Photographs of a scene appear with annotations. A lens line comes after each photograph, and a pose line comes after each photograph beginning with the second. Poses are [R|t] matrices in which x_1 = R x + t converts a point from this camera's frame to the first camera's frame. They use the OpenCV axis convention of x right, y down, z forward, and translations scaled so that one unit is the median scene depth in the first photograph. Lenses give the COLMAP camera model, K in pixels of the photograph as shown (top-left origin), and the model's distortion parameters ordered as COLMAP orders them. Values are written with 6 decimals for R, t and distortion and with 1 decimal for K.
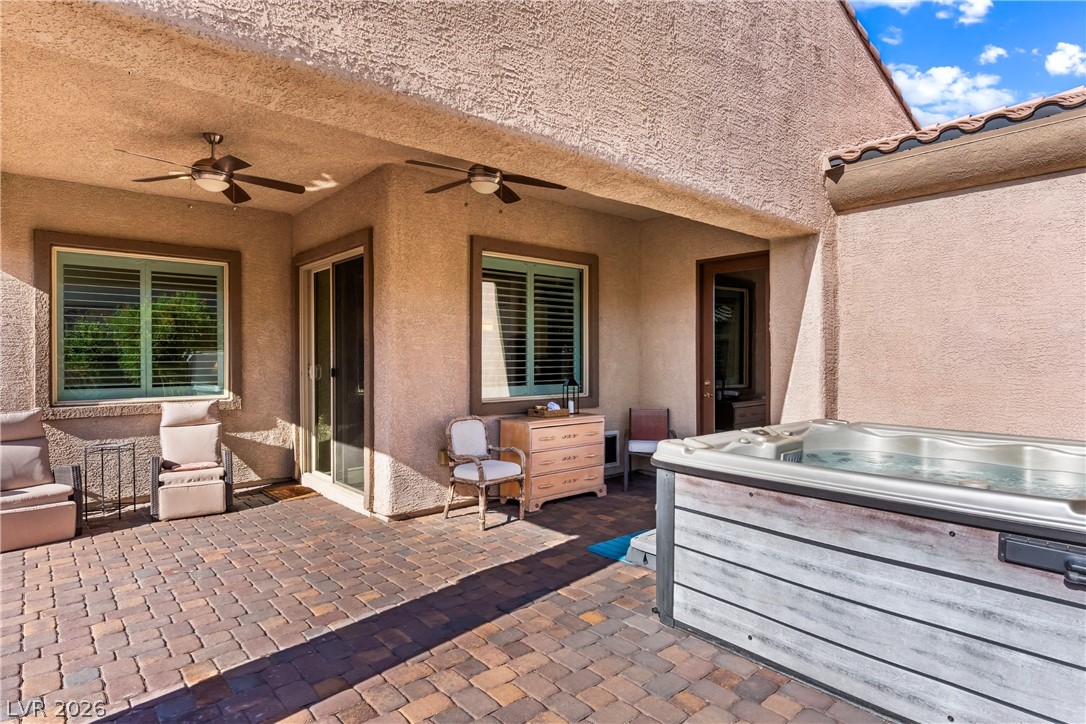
lens RADIAL K [[595.9, 0, 550.4], [0, 595.9, 361.3], [0, 0, 1]] dist [0.000677, 0.001557]
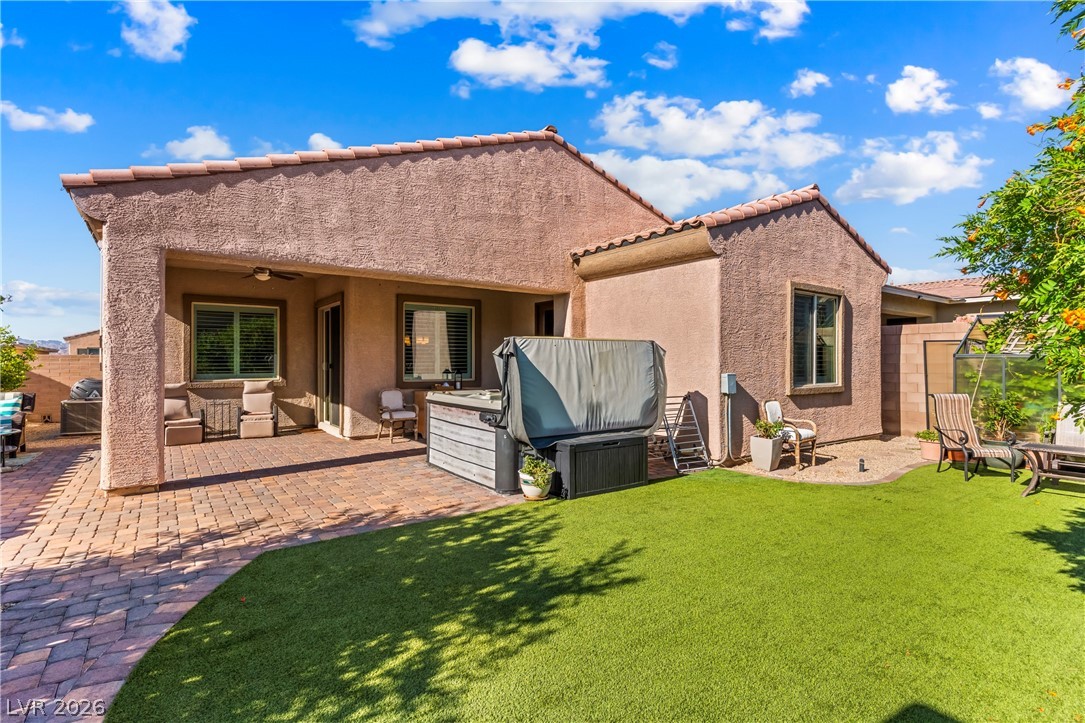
lens RADIAL K [[513.2, 0, 537.7], [0, 513.2, 360.7], [0, 0, 1]] dist [0.000016, 0.000947]
pose [[0.996186, 0.002154, -0.087223, 0.463642], [-0.002755, 0.999973, -0.006763, 0.012475], [0.087206, 0.006978, 0.996166, -0.601610]]
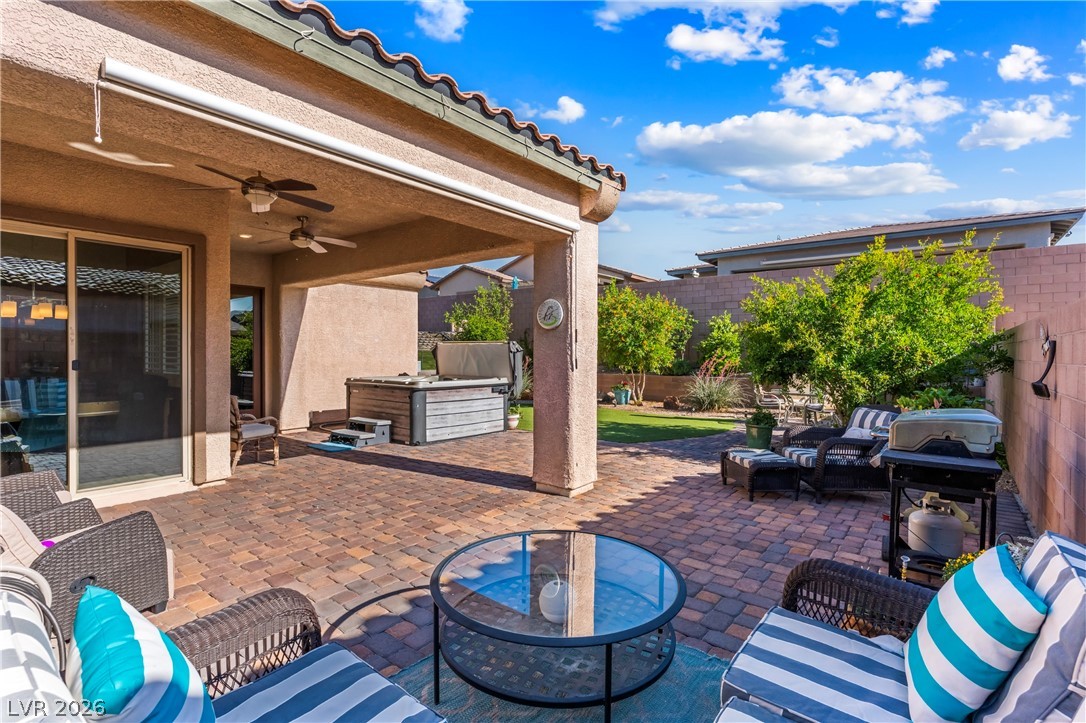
lens RADIAL K [[513.7, 0, 539.6], [0, 513.7, 357.3], [0, 0, 1]] dist [0.000016, 0.000947]
pose [[-0.190302, -0.004897, 0.981713, -1.255009], [-0.000578, 0.999988, 0.004876, 0.007352], [-0.981725, 0.000360, -0.190303, 0.507645]]
